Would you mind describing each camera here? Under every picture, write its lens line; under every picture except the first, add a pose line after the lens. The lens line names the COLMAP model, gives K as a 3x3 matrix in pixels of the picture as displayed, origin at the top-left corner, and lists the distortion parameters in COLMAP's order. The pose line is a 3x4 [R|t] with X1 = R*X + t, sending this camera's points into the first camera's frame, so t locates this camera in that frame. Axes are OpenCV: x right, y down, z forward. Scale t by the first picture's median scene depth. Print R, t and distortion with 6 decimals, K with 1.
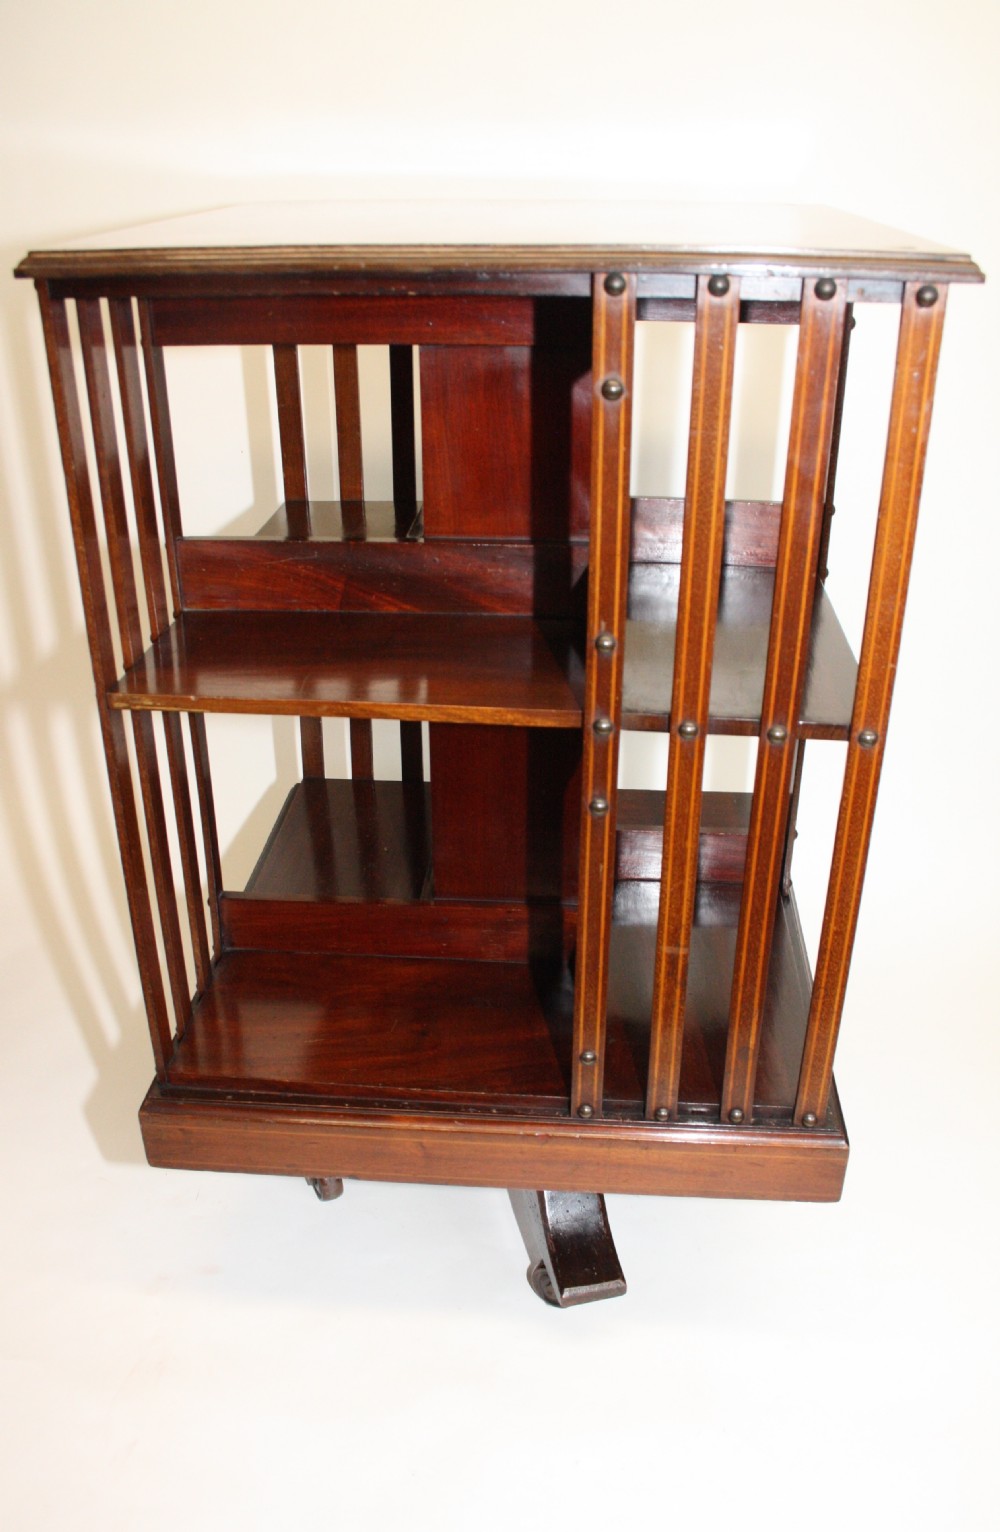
lens RADIAL K [[1316.2, 0, 480.5], [0, 1316.2, 797.9], [0, 0, 1]] dist [-0.163342, 0.131274]
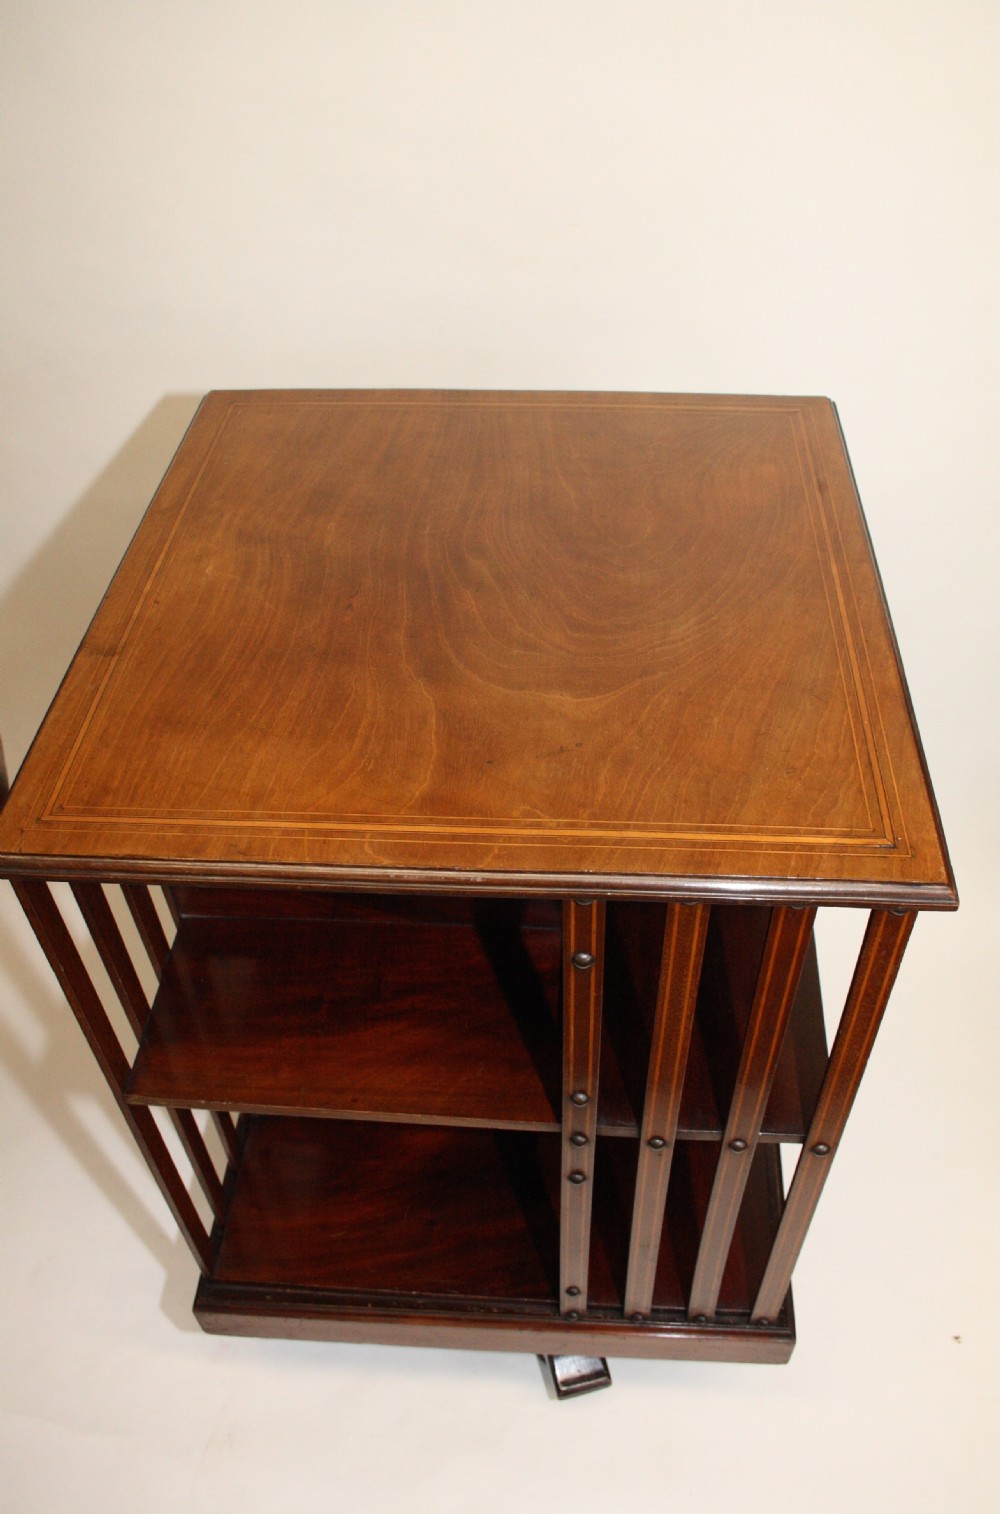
lens RADIAL K [[1258.4, 0, 500.0], [0, 1258.4, 757.0], [0, 0, 1]] dist [-0.160152, 0.128244]
pose [[0.999439, -0.033477, 0.001342, 0.030799], [0.031823, 0.961065, 0.274485, -0.554170], [-0.010478, -0.274288, 0.961590, 0.077476]]
